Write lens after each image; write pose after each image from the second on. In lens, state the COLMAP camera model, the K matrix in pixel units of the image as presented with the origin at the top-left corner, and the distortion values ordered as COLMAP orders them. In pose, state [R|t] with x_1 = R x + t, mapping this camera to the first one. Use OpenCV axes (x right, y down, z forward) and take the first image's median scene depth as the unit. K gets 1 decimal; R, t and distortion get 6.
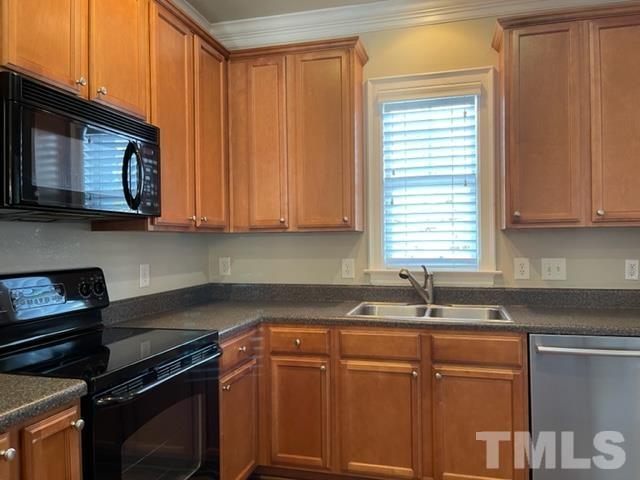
lens RADIAL K [[486.6, 0, 321.4], [0, 486.6, 239.1], [0, 0, 1]] dist [0.045973, -0.042131]
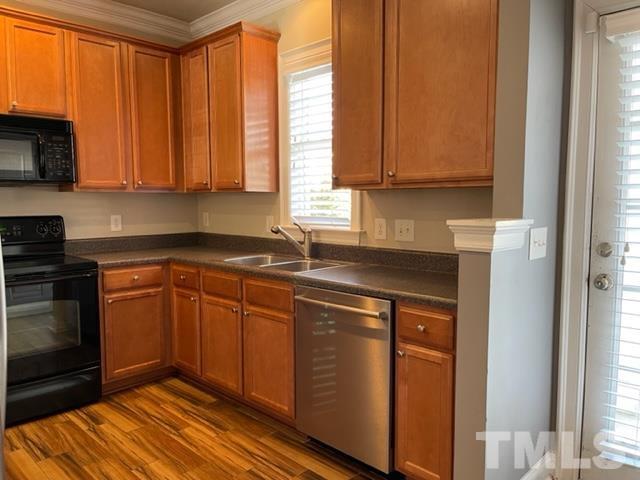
lens RADIAL K [[486.6, 0, 318.7], [0, 486.6, 241.7], [0, 0, 1]] dist [0.045973, -0.042131]
pose [[0.867185, 0.051513, -0.495315, 0.803733], [-0.005795, 0.995612, 0.093398, -0.007297], [0.497953, -0.078123, 0.863678, 0.055814]]
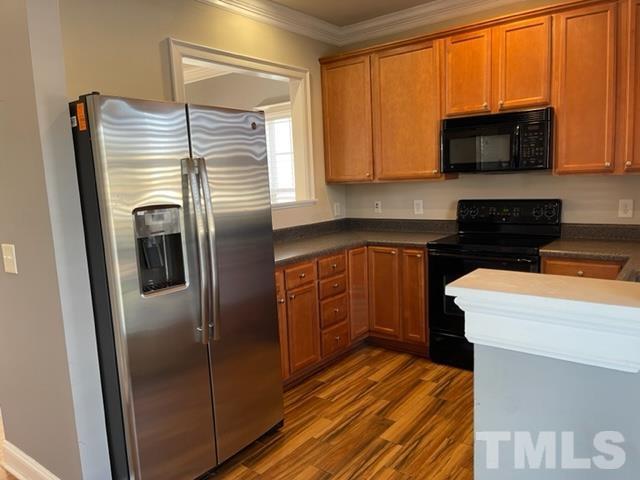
lens RADIAL K [[486.6, 0, 320.3], [0, 486.6, 242.8], [0, 0, 1]] dist [0.045973, -0.042131]
pose [[-0.378093, 0.156484, -0.912446, 1.021826], [0.049208, 0.987614, 0.148984, -0.060471], [0.924459, 0.011430, -0.381111, 0.713194]]
